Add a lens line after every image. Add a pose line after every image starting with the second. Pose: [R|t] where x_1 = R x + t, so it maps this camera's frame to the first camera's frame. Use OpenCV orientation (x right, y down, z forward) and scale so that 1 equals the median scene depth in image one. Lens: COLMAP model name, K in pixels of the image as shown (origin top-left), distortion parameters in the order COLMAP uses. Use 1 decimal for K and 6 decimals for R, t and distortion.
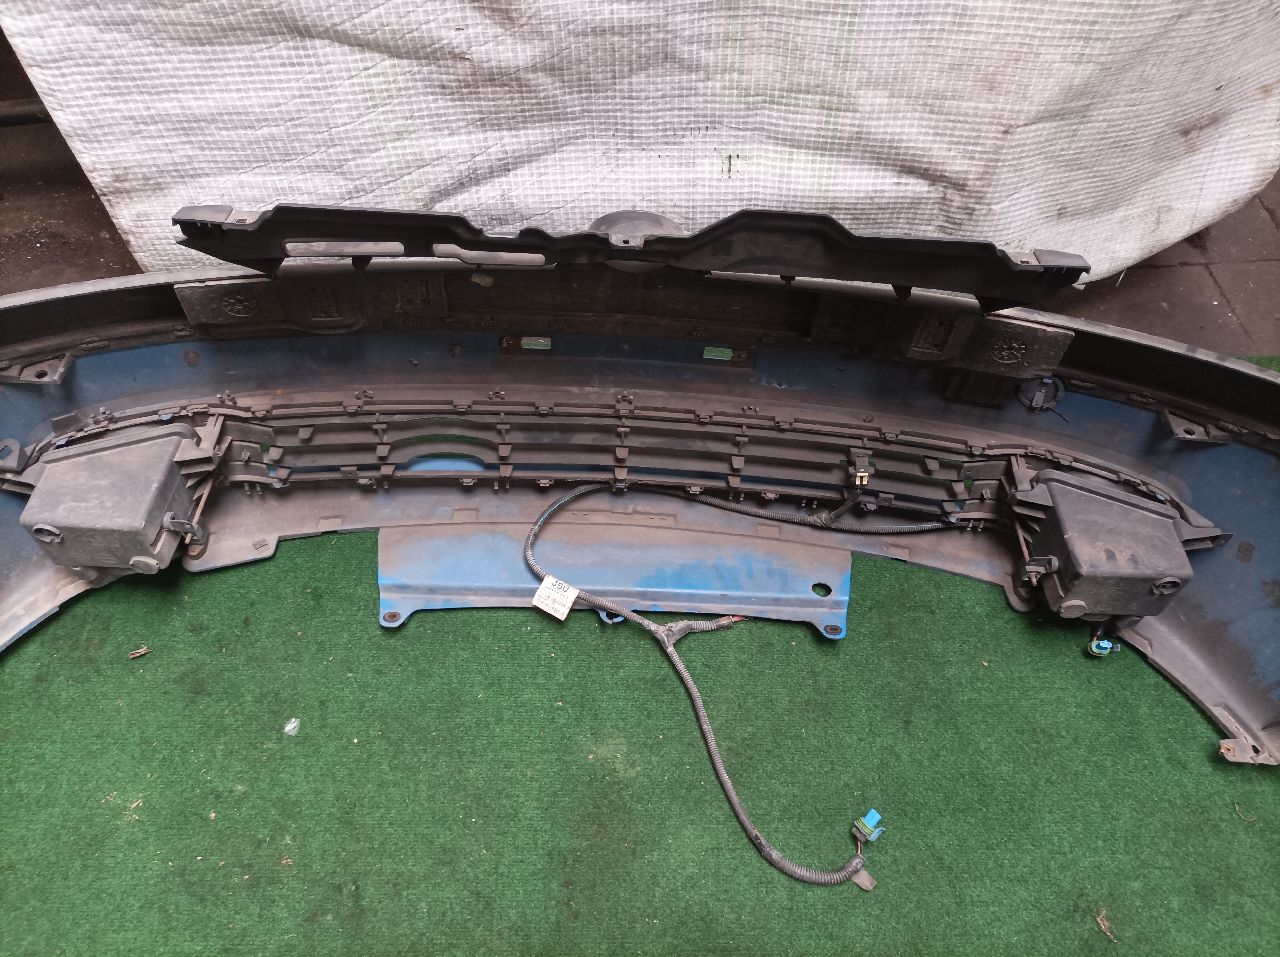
lens RADIAL K [[953.5, 0, 640.0], [0, 953.5, 478.5], [0, 0, 1]] dist [0.032245, -0.006352]
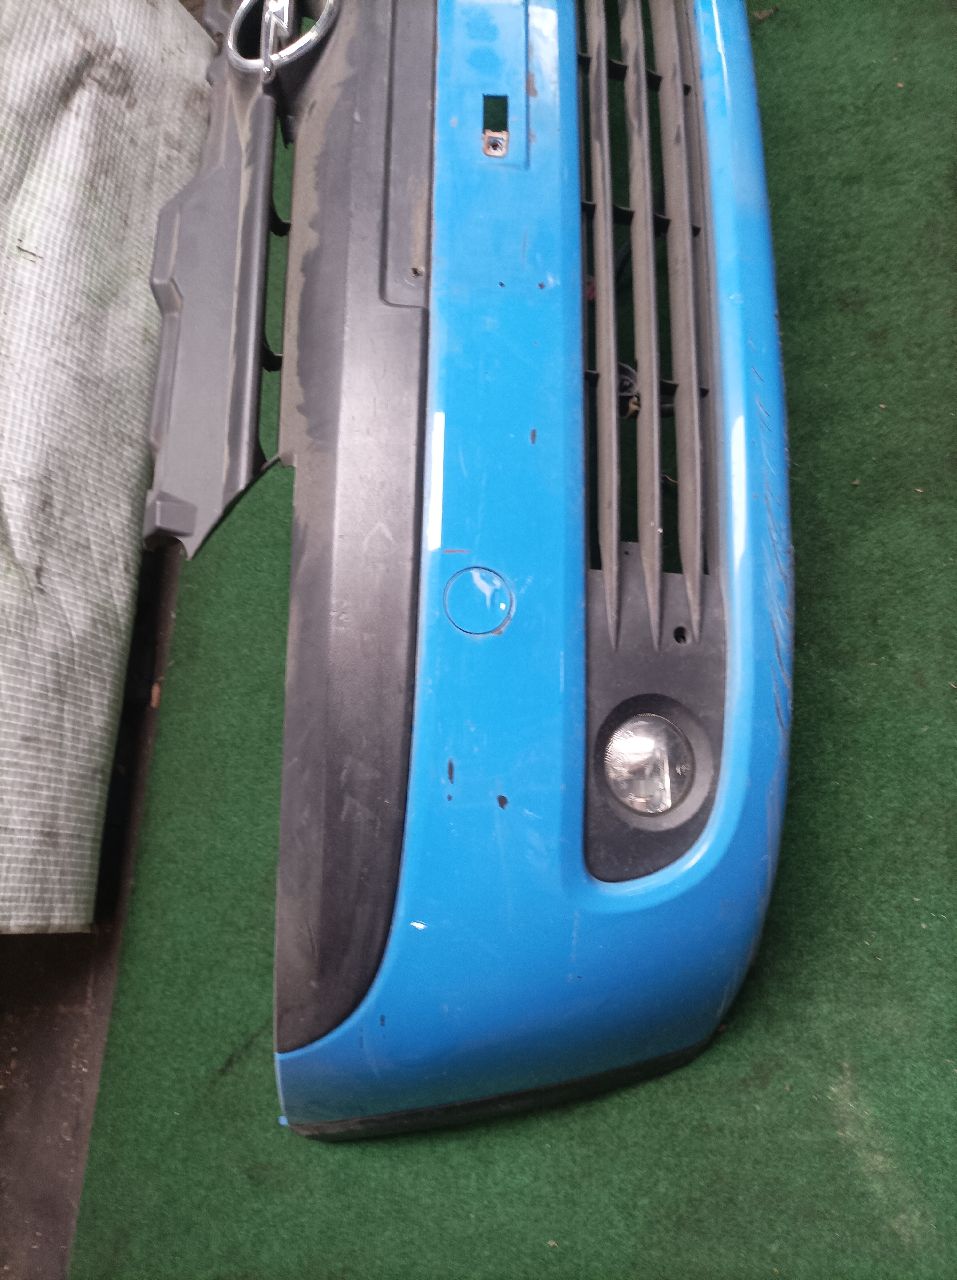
lens RADIAL K [[956.3, 0, 478.5], [0, 956.3, 640.0], [0, 0, 1]] dist [-0.002902, 0.034403]
pose [[0.046776, -0.959157, 0.278980, -0.544430], [0.984410, 0.091669, 0.150114, 0.004293], [-0.169557, 0.267609, 0.948491, 0.131453]]
